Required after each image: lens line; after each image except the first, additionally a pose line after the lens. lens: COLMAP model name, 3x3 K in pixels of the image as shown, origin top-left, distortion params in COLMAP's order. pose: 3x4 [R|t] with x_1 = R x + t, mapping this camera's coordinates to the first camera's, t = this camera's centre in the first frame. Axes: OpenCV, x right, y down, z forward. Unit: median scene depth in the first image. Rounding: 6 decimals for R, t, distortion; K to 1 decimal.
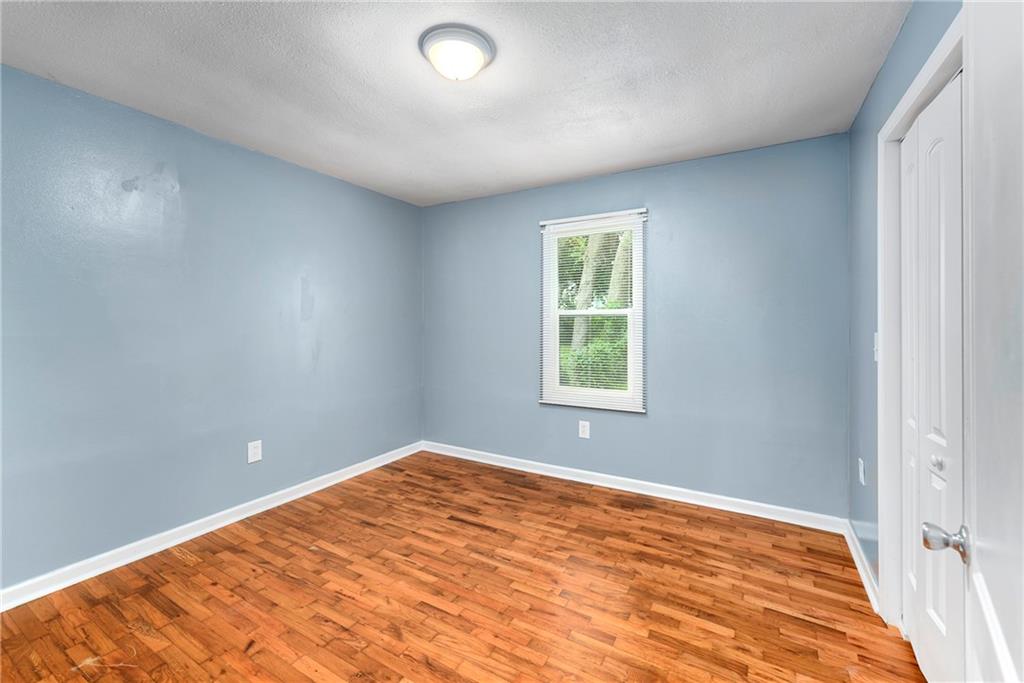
lens RADIAL K [[424.8, 0, 516.9], [0, 424.8, 321.9], [0, 0, 1]] dist [0.012831, -0.004096]
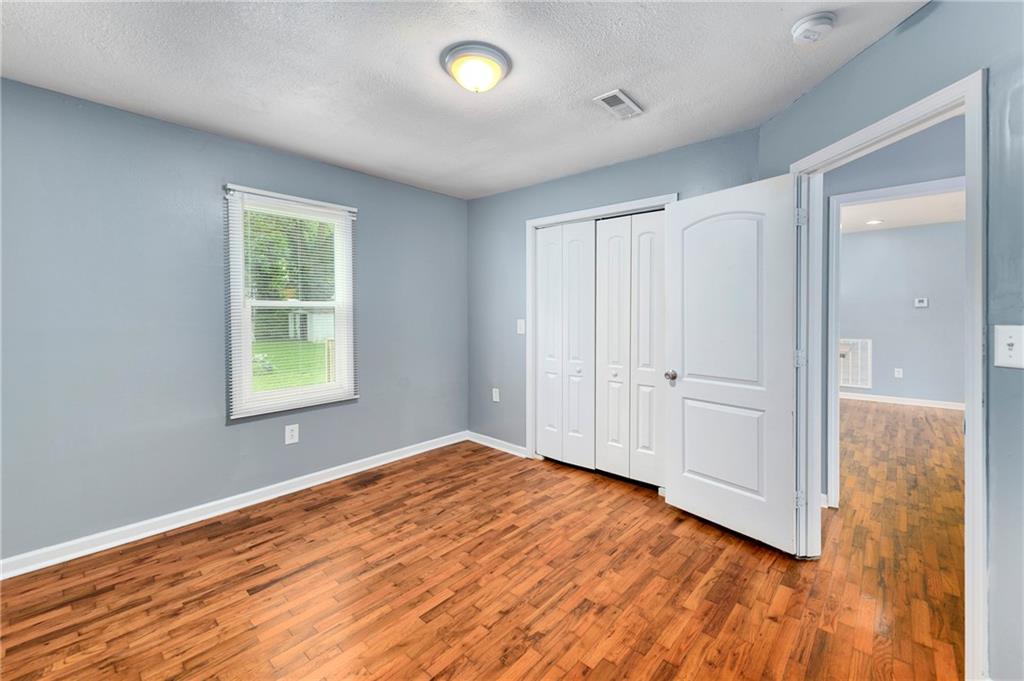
lens RADIAL K [[424.8, 0, 516.9], [0, 424.8, 320.9], [0, 0, 1]] dist [0.012831, -0.004096]
pose [[0.202580, -0.019433, 0.979073, -0.772552], [0.001068, 0.999807, 0.019624, -0.003879], [-0.979265, -0.002929, 0.202562, 0.436626]]
